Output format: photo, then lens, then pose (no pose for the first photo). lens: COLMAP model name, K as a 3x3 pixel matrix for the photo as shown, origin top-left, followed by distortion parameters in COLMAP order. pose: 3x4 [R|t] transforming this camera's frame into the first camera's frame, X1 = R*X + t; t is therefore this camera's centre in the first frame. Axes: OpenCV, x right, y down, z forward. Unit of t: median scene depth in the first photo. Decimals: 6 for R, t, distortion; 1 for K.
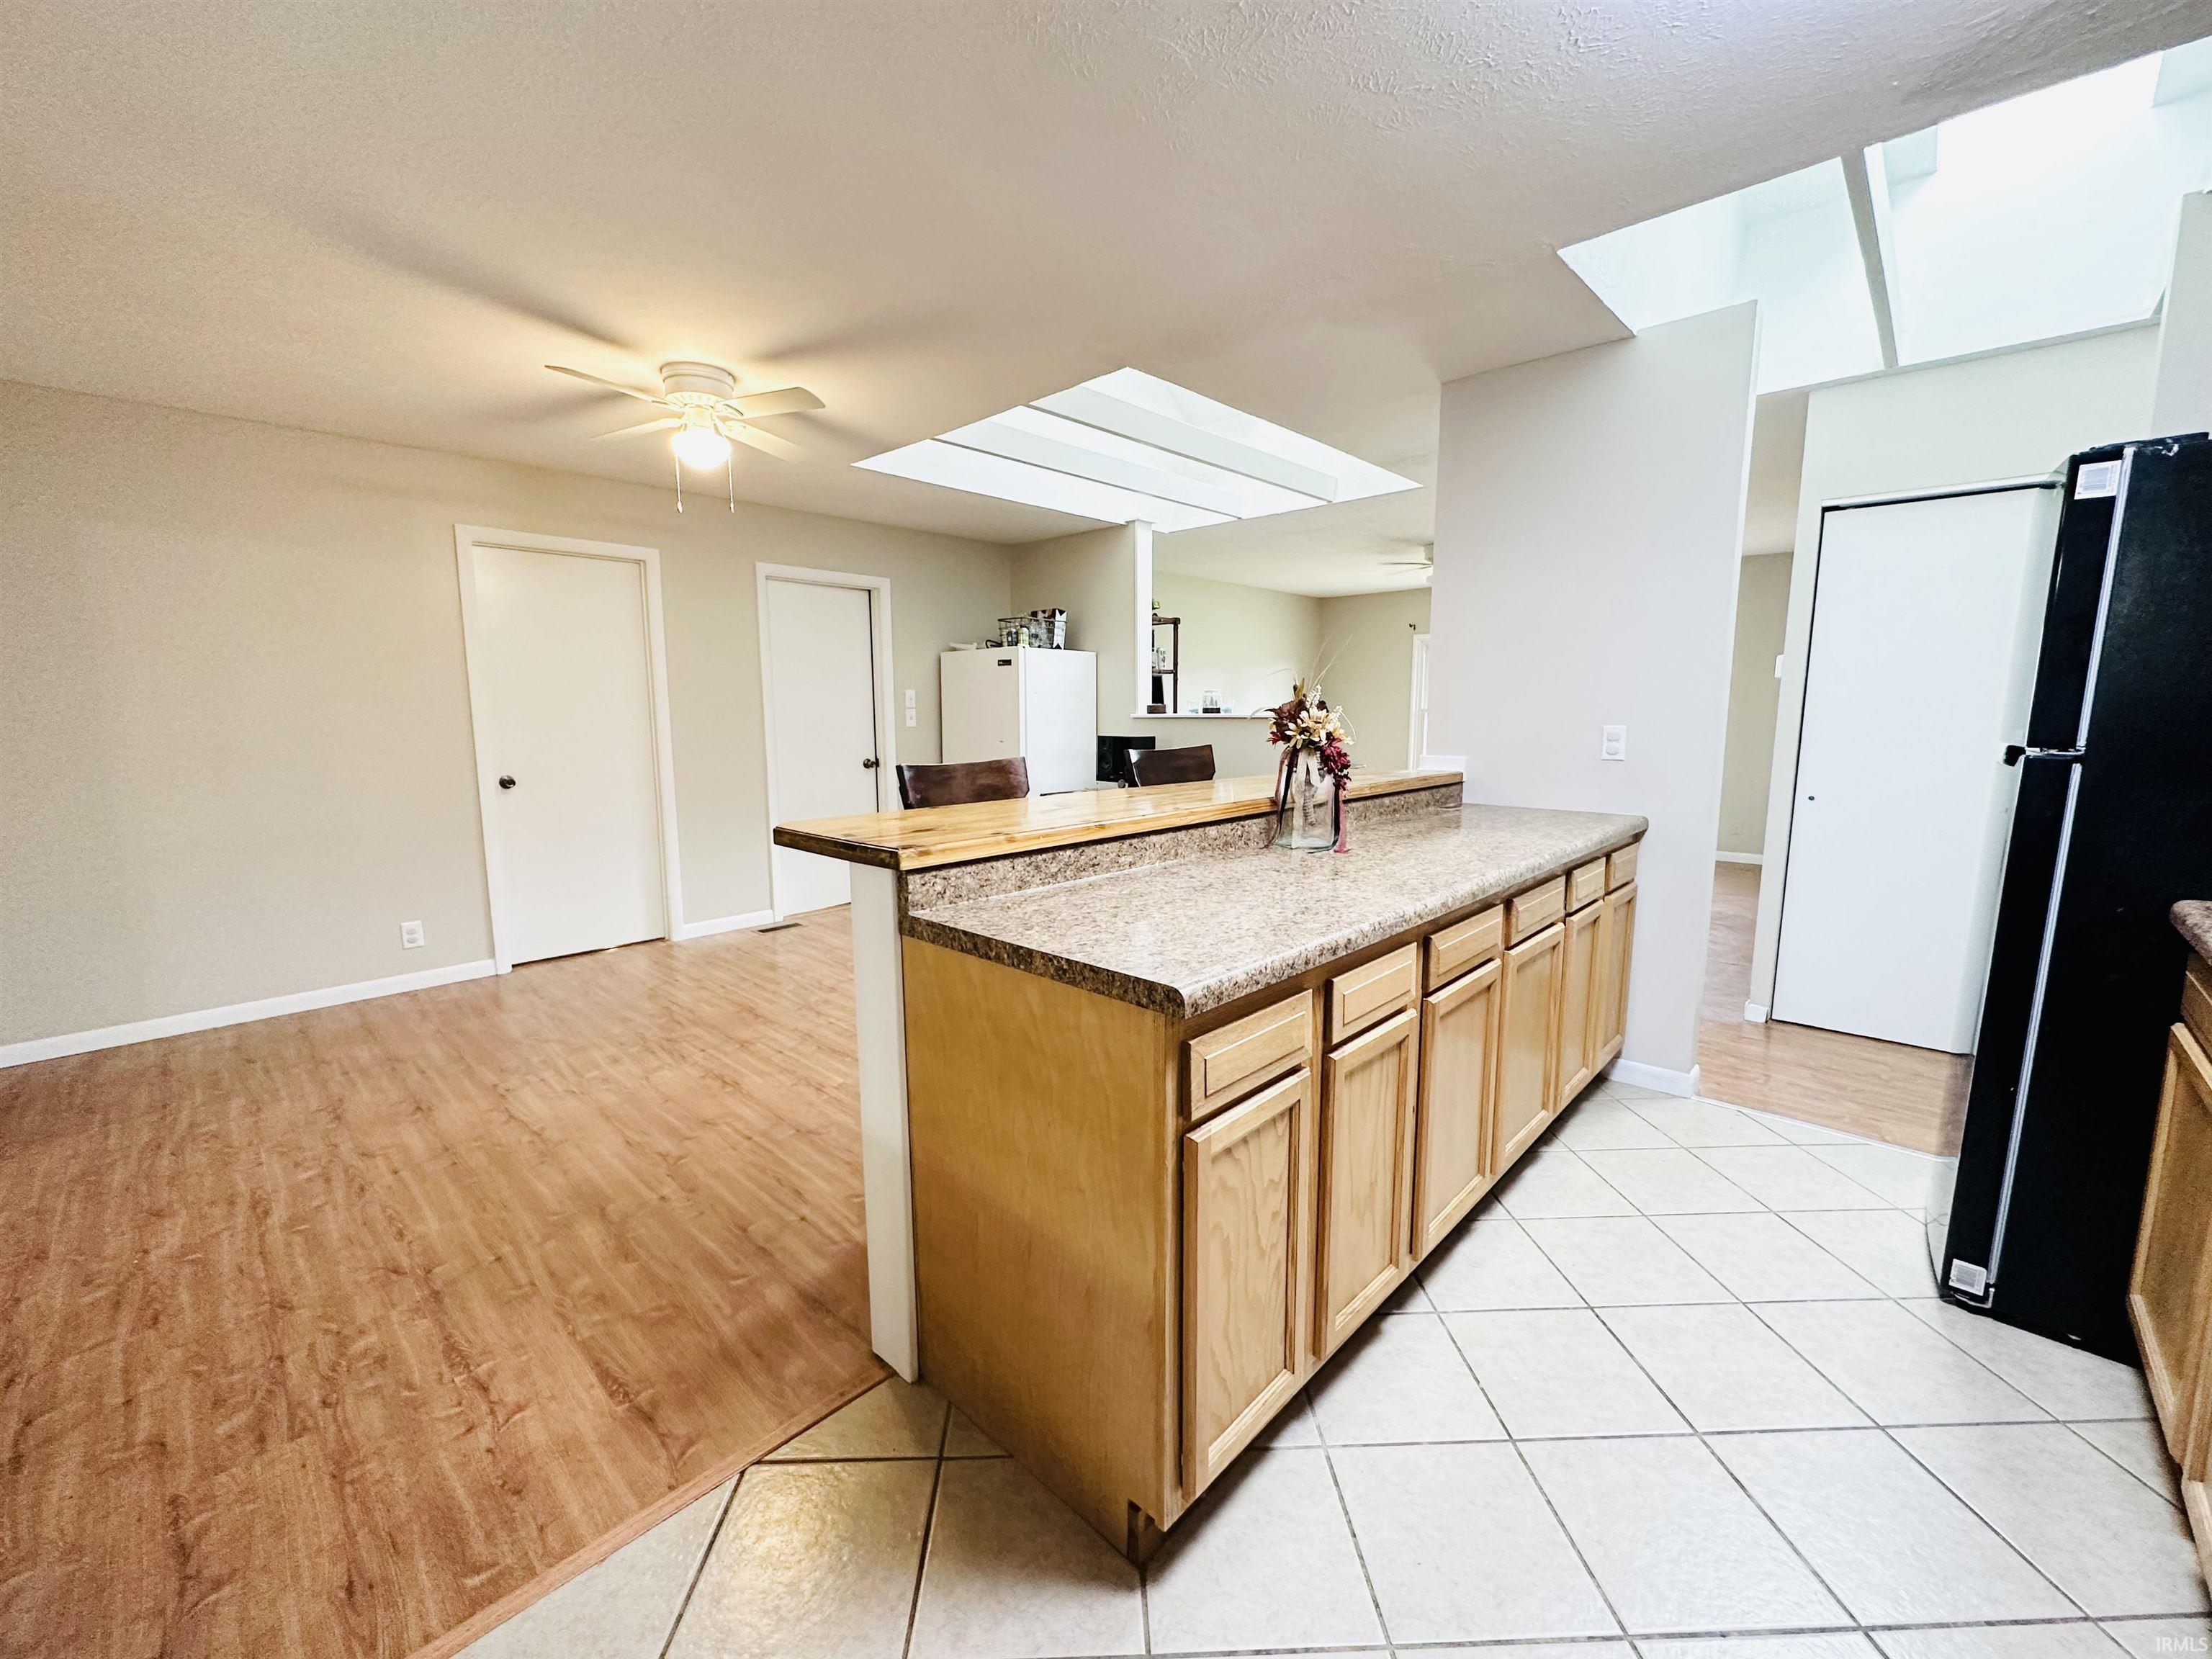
lens RADIAL K [[883.4, 0, 1103.2], [0, 883.4, 825.1], [0, 0, 1]] dist [-0.002418, 0.000297]
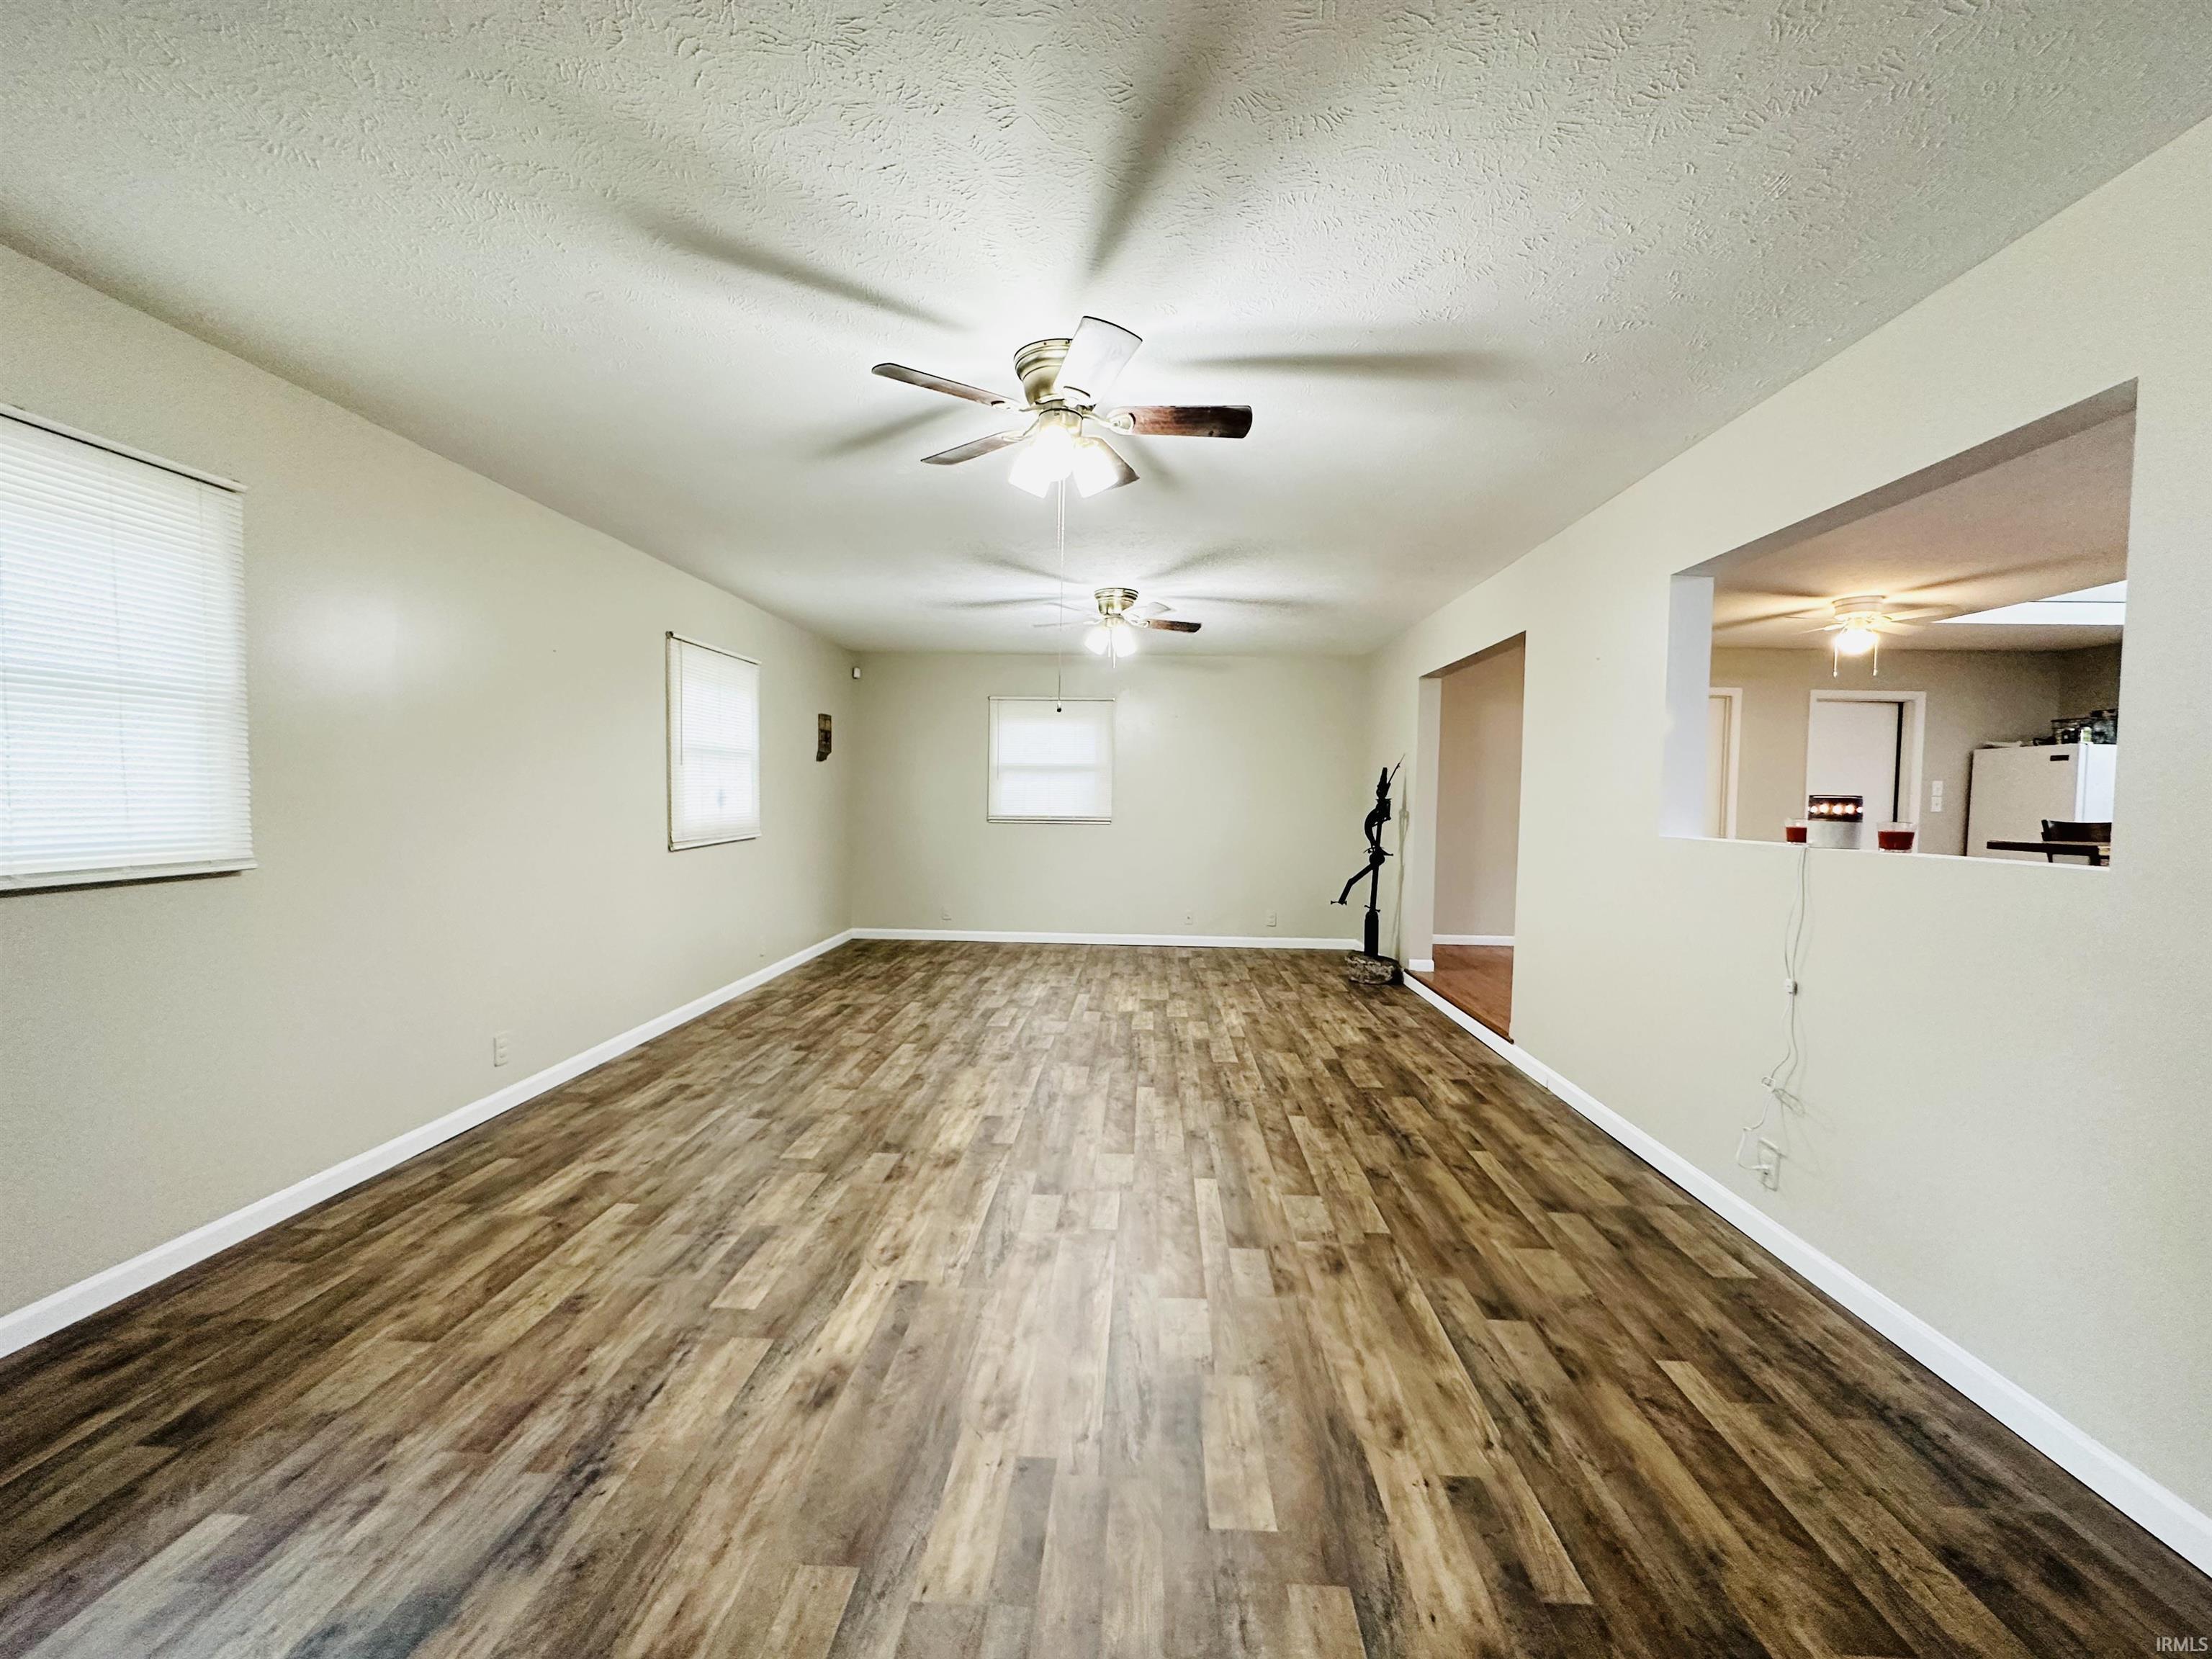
lens RADIAL K [[883.4, 0, 1101.0], [0, 883.4, 831.5], [0, 0, 1]] dist [-0.002418, 0.000297]
pose [[0.642380, 0.045646, -0.765026, -0.075208], [-0.125255, 0.991056, -0.046043, 0.298675], [0.756081, 0.125401, 0.642352, -1.656246]]
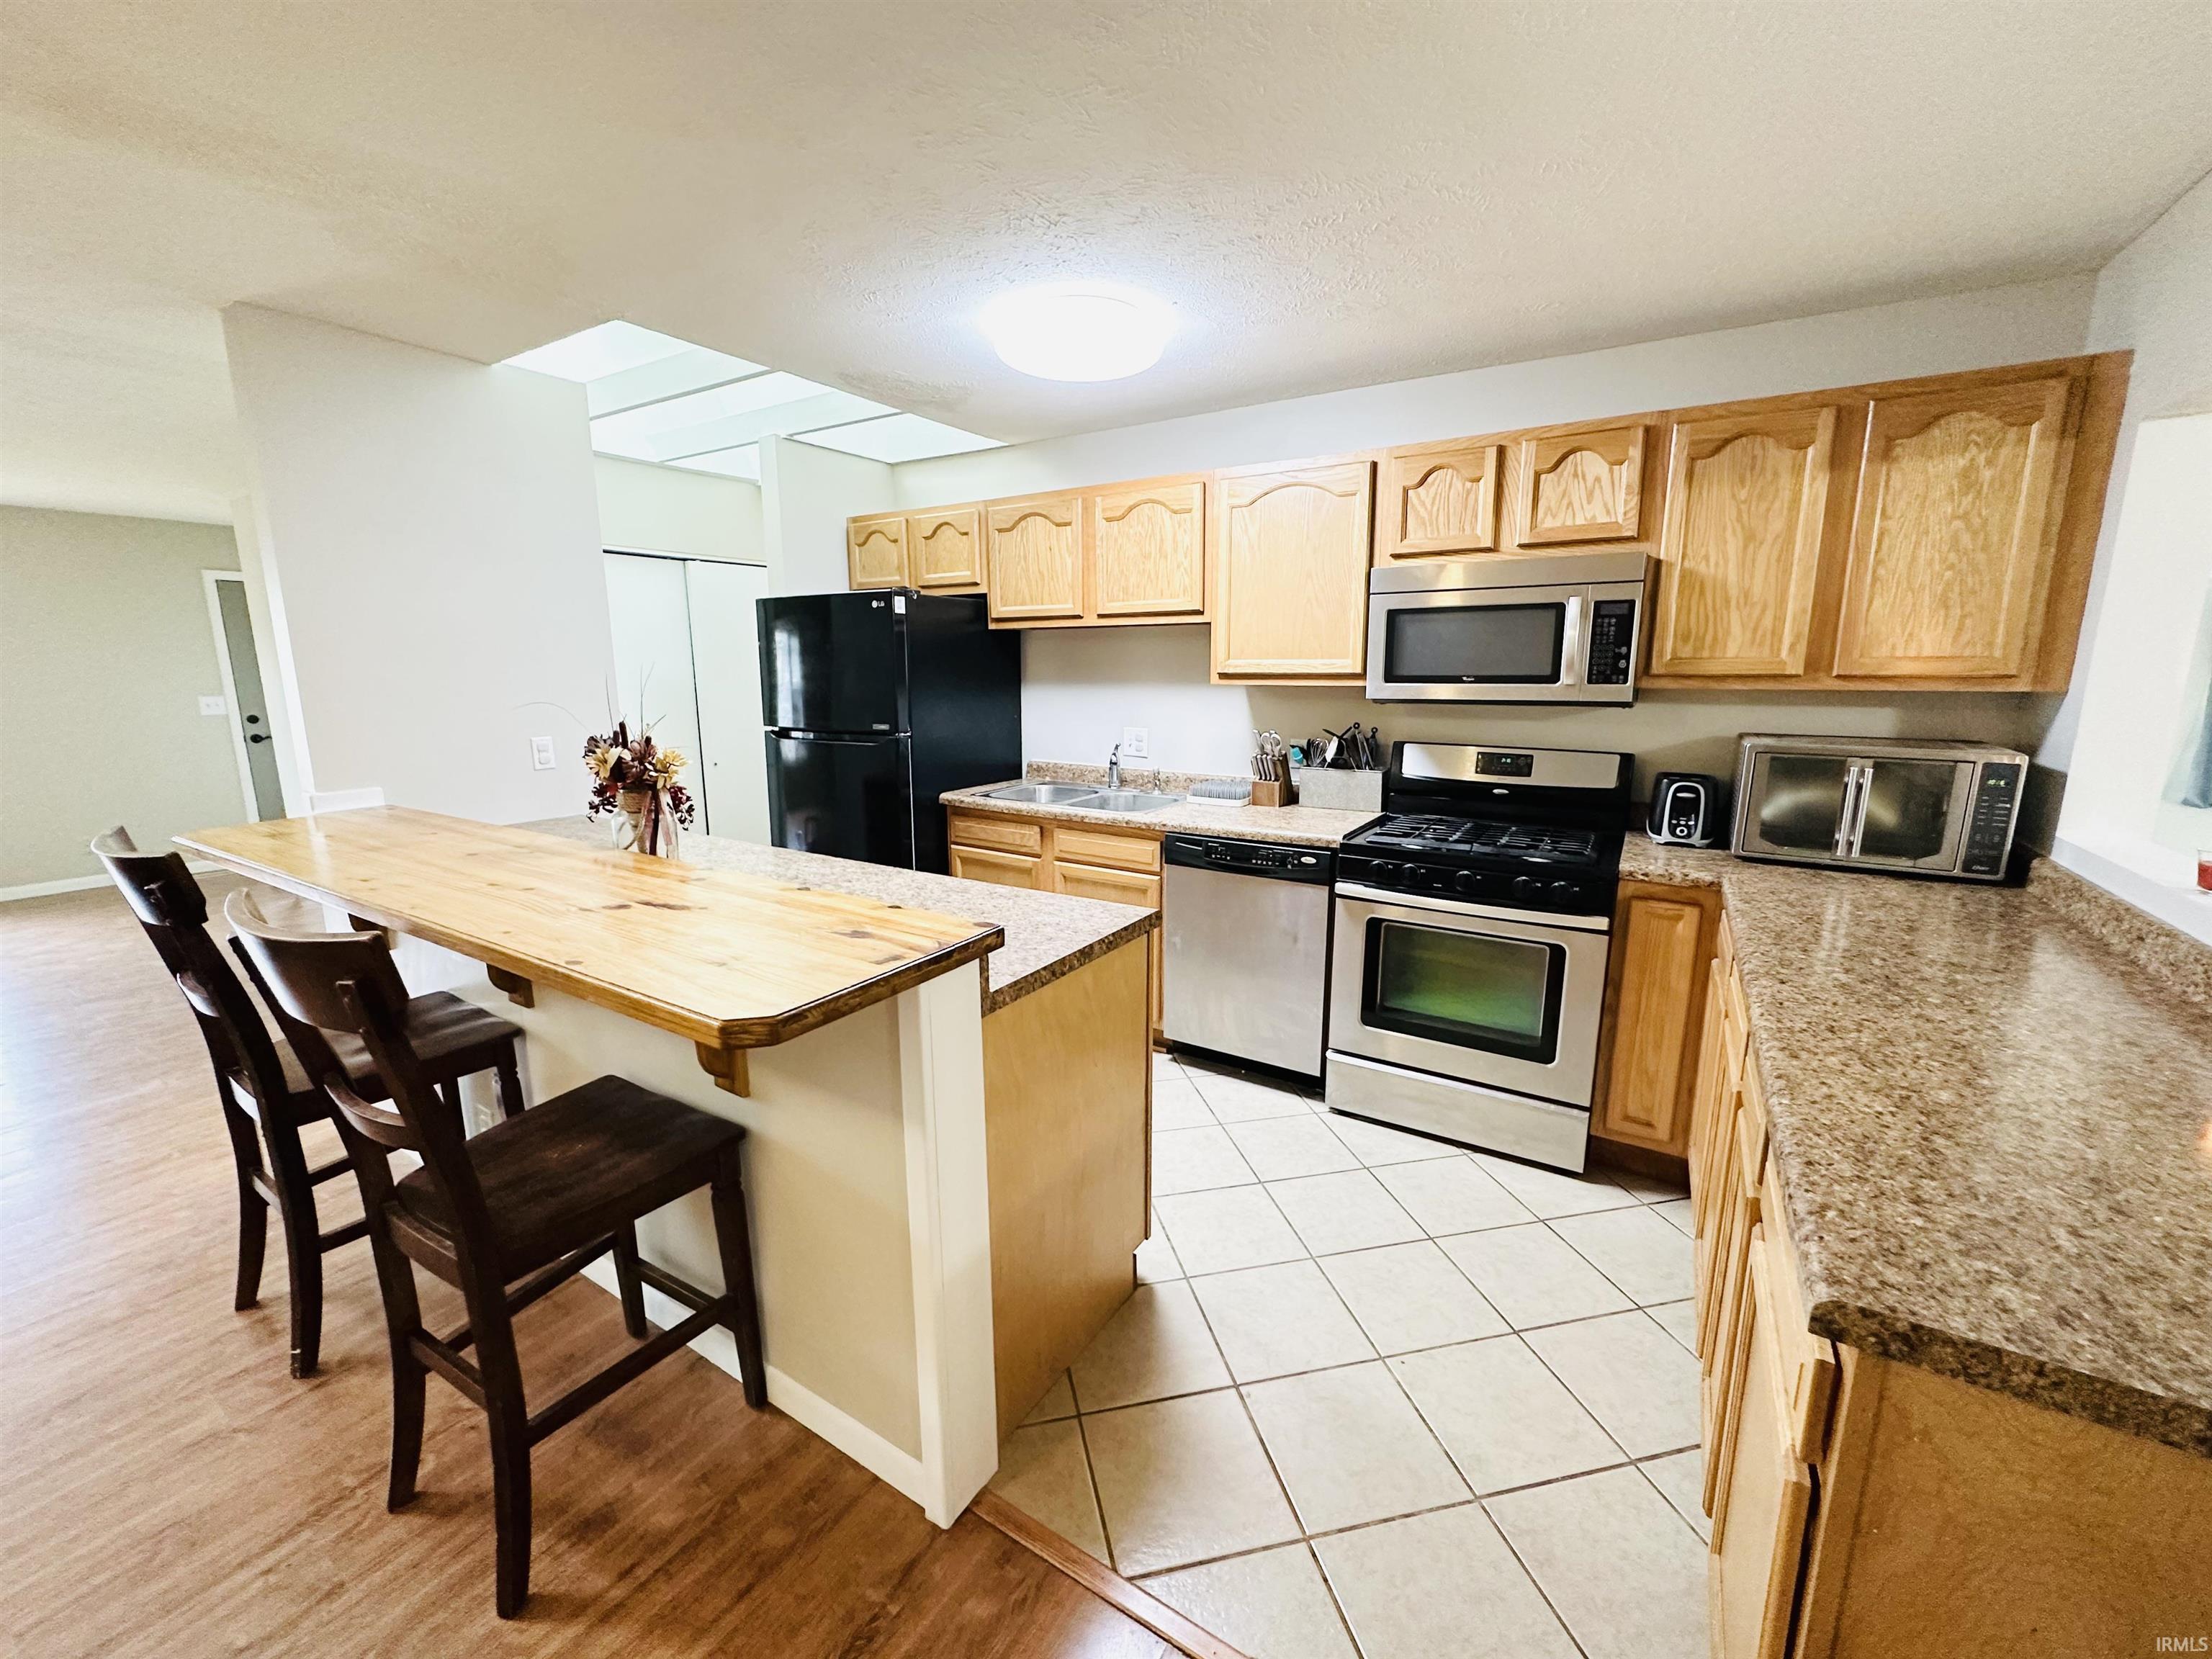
lens RADIAL K [[883.4, 0, 1099.9], [0, 883.4, 828.5], [0, 0, 1]] dist [-0.002418, 0.000297]
pose [[-0.192356, -0.177809, 0.965082, -0.785755], [0.133938, 0.969487, 0.205317, -0.174915], [-0.972142, 0.168755, -0.162672, 0.694085]]
